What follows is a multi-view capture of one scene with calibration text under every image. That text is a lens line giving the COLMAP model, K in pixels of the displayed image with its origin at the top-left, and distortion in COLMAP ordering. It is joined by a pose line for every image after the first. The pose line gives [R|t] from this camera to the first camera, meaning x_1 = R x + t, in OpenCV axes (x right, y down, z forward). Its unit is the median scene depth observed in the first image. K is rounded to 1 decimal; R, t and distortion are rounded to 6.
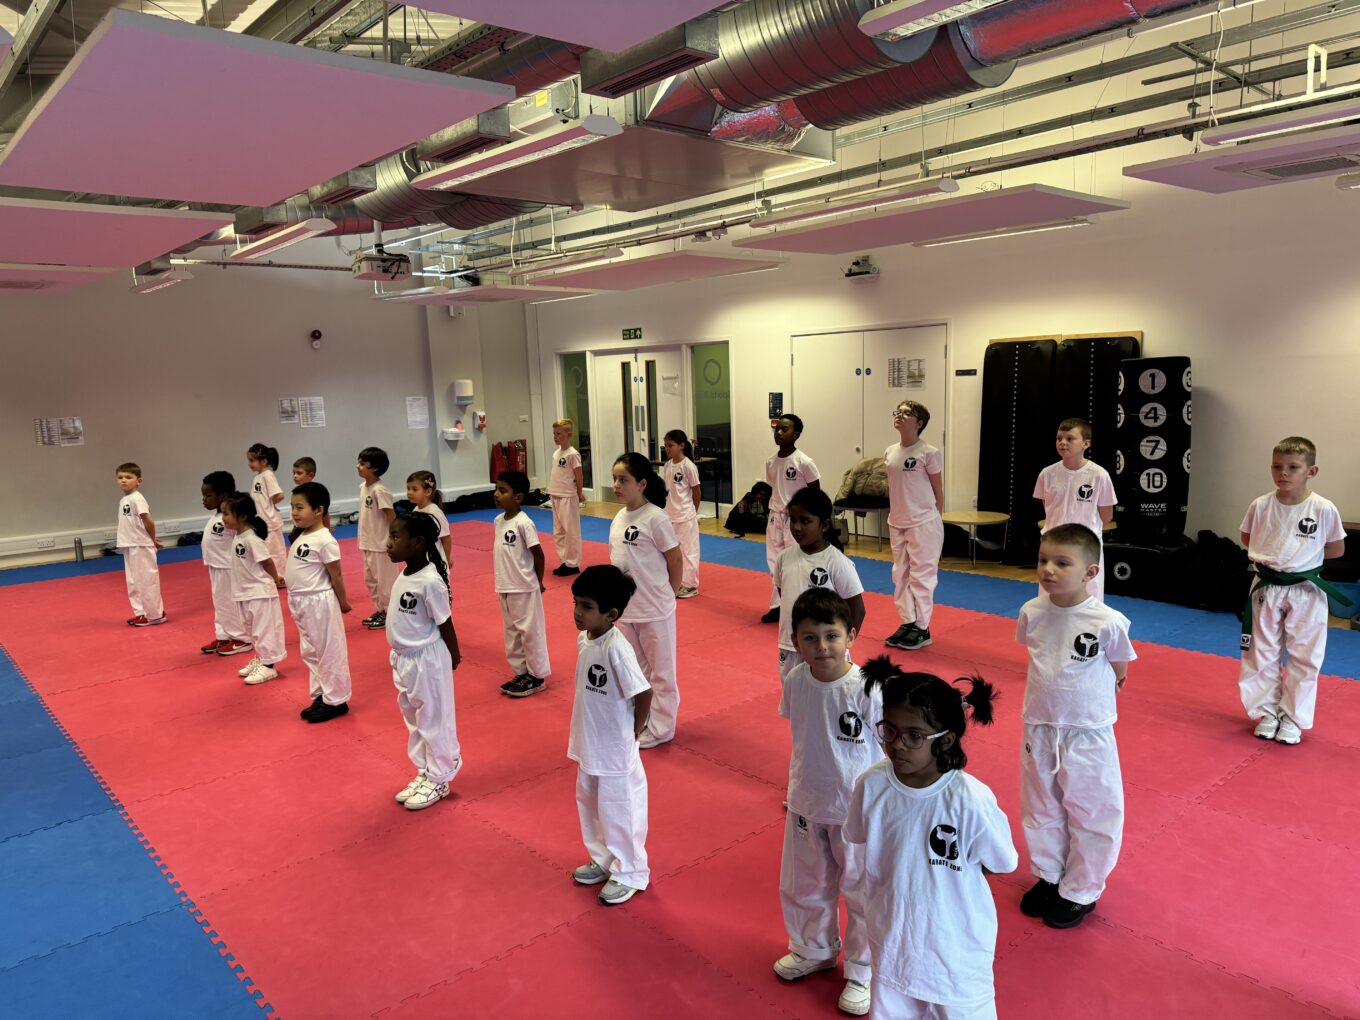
lens RADIAL K [[934.2, 0, 672.8], [0, 934.2, 515.9], [0, 0, 1]] dist [0.023485, -0.035385]
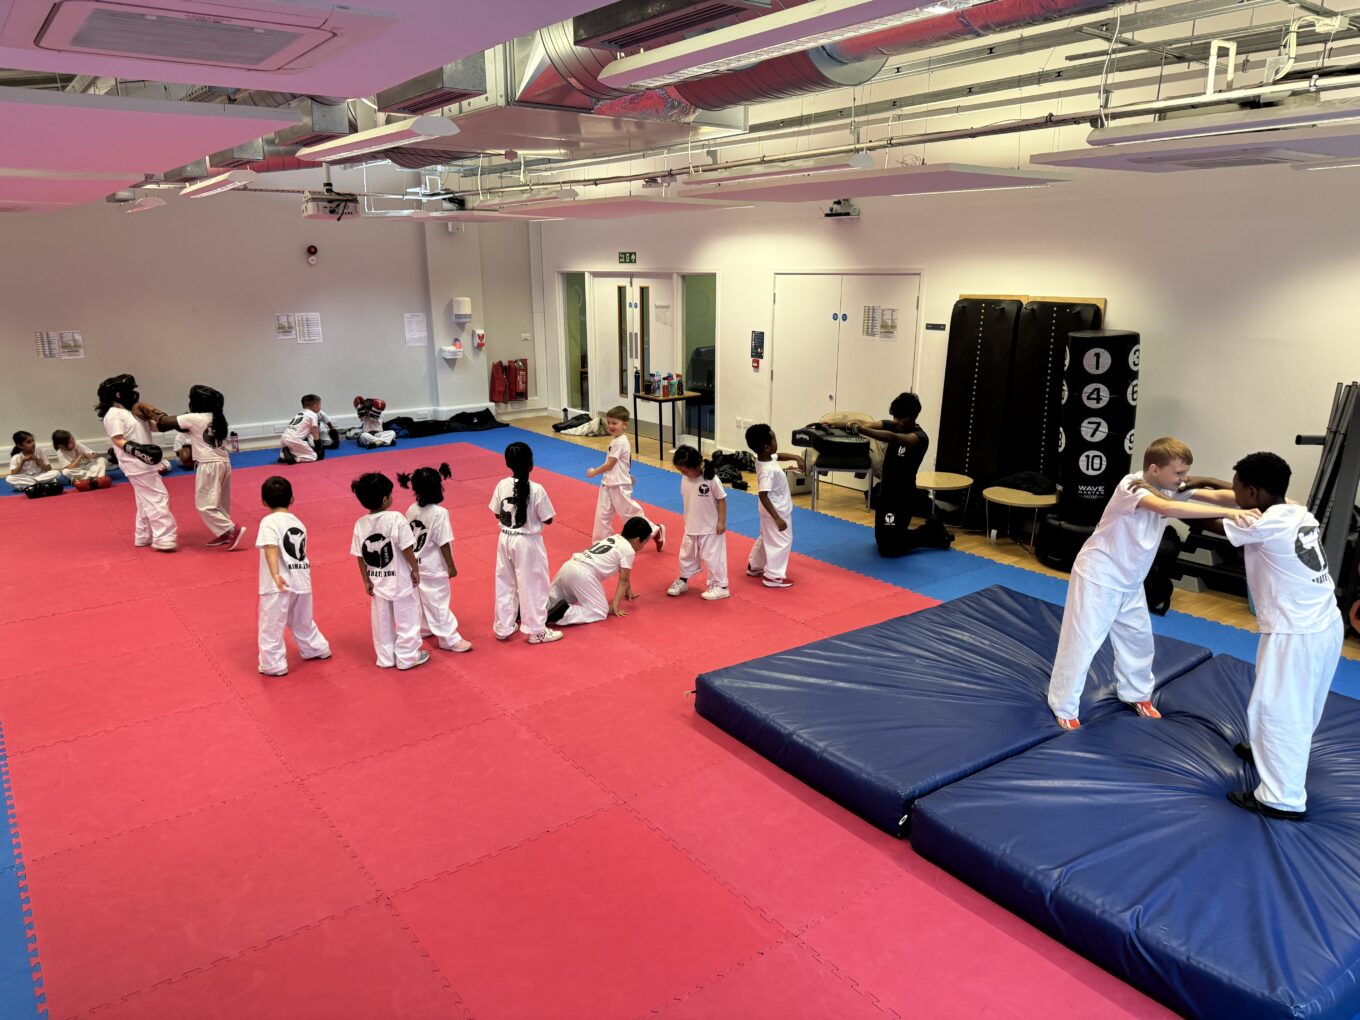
lens RADIAL K [[934.2, 0, 672.8], [0, 934.2, 515.9], [0, 0, 1]] dist [0.023485, -0.035385]
pose [[0.996238, 0.051963, -0.069353, 0.091623], [-0.043410, 0.991874, 0.119591, -0.048833], [0.075003, -0.116130, 0.990398, 0.000374]]
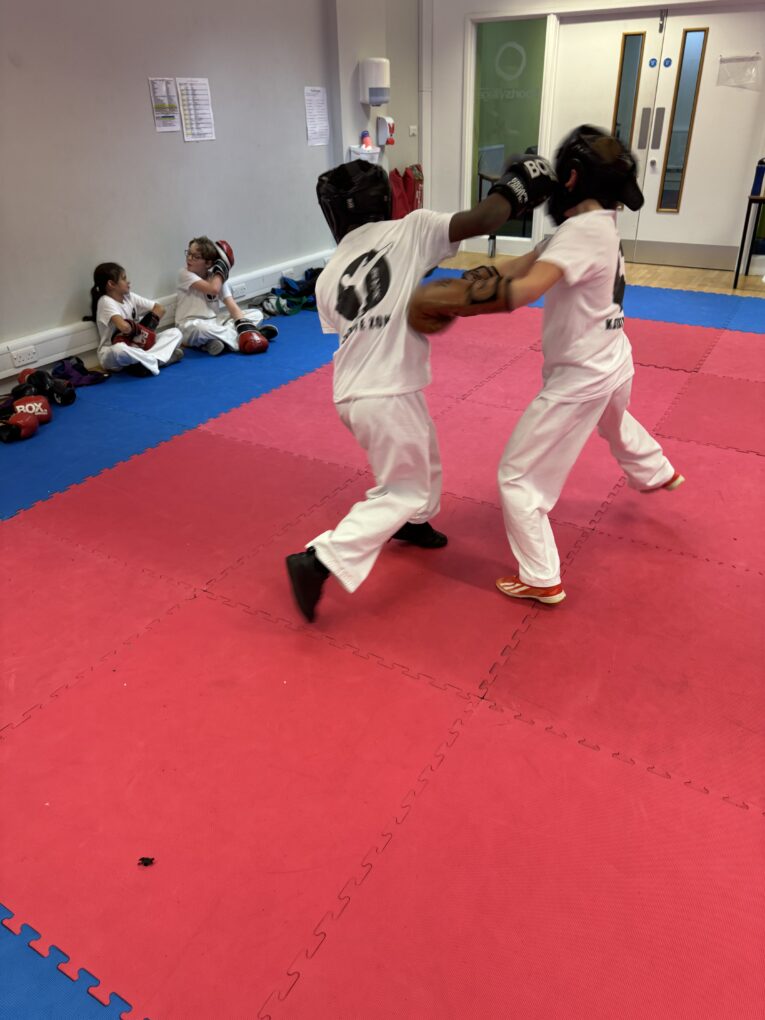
lens RADIAL K [[700.7, 0, 382.5], [0, 700.7, 510.0], [0, 0, 1]] dist [0.023485, -0.035385]
pose [[0.951841, -0.140677, 0.272412, -0.440833], [0.032094, 0.929355, 0.367789, -0.042508], [-0.304907, -0.341334, 0.889114, 0.540922]]
